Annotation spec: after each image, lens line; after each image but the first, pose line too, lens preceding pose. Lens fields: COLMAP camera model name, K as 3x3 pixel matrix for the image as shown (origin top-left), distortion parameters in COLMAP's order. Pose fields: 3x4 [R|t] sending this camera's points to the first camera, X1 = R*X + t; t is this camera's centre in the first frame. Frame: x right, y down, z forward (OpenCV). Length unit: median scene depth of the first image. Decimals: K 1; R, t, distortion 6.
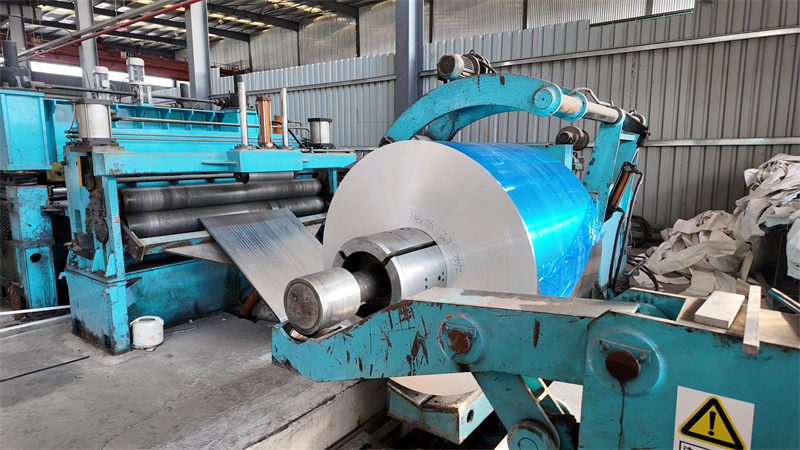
lens RADIAL K [[474.7, 0, 400.0], [0, 474.7, 225.0], [0, 0, 1]] dist [0.035405, -0.040430]
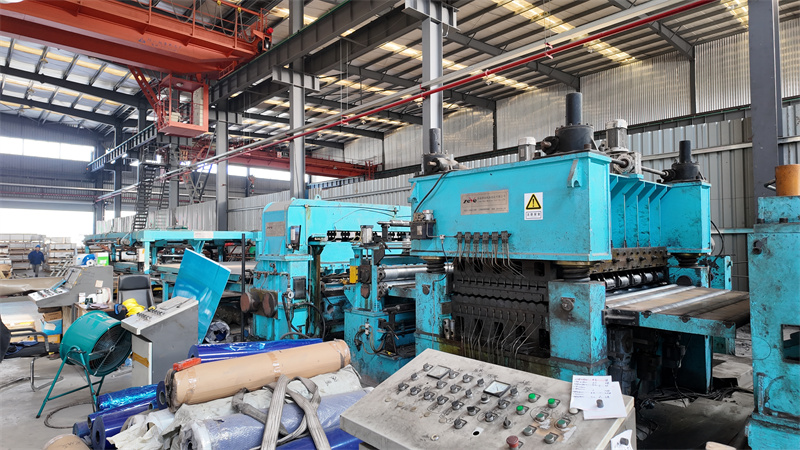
lens RADIAL K [[471.6, 0, 401.5], [0, 471.6, 223.2], [0, 0, 1]] dist [0.005926, 0.000438]
pose [[0.983148, -0.014314, -0.182251, -0.921147], [-0.020174, 0.982346, -0.185983, -0.031699], [0.181696, 0.186526, 0.965502, 0.243868]]
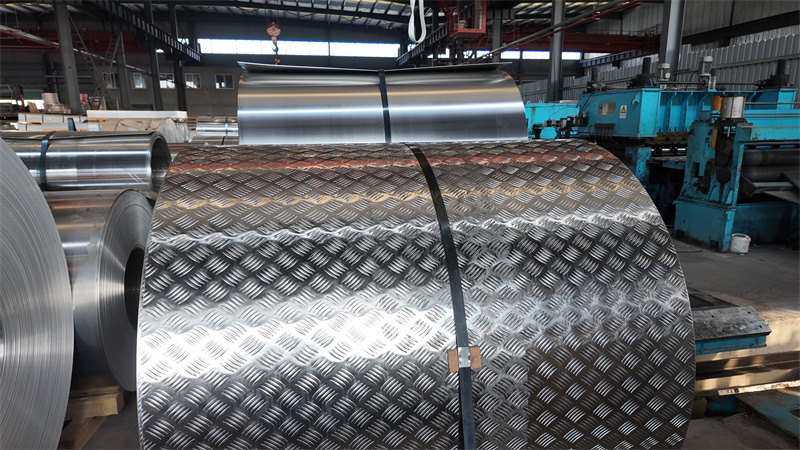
lens RADIAL K [[471.6, 0, 401.5], [0, 471.6, 223.2], [0, 0, 1]] dist [0.005926, 0.000438]
pose [[0.736534, 0.132549, -0.663286, -0.276819], [-0.090047, 0.991098, 0.098067, 0.089928], [0.670380, -0.012502, 0.741913, -0.740375]]
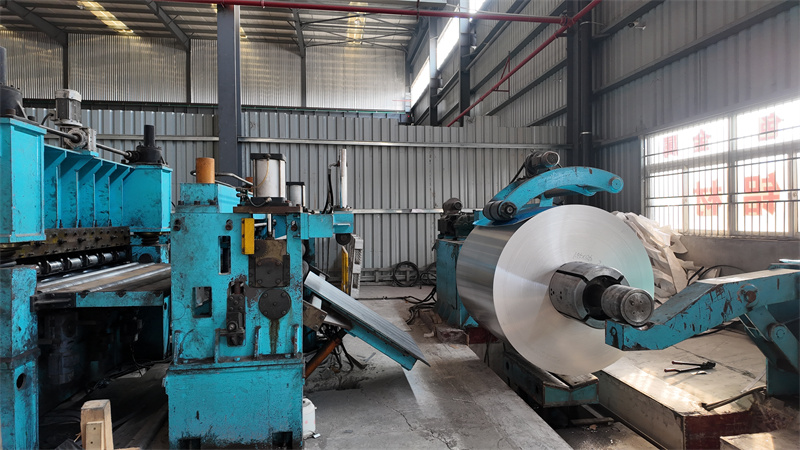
lens RADIAL K [[471.6, 0, 401.5], [0, 471.6, 223.2], [0, 0, 1]] dist [0.005926, 0.000438]
pose [[0.705841, -0.011351, 0.708280, -0.855687], [0.113369, 0.988794, -0.097131, -0.019614], [-0.699240, 0.148856, 0.699218, 0.186575]]
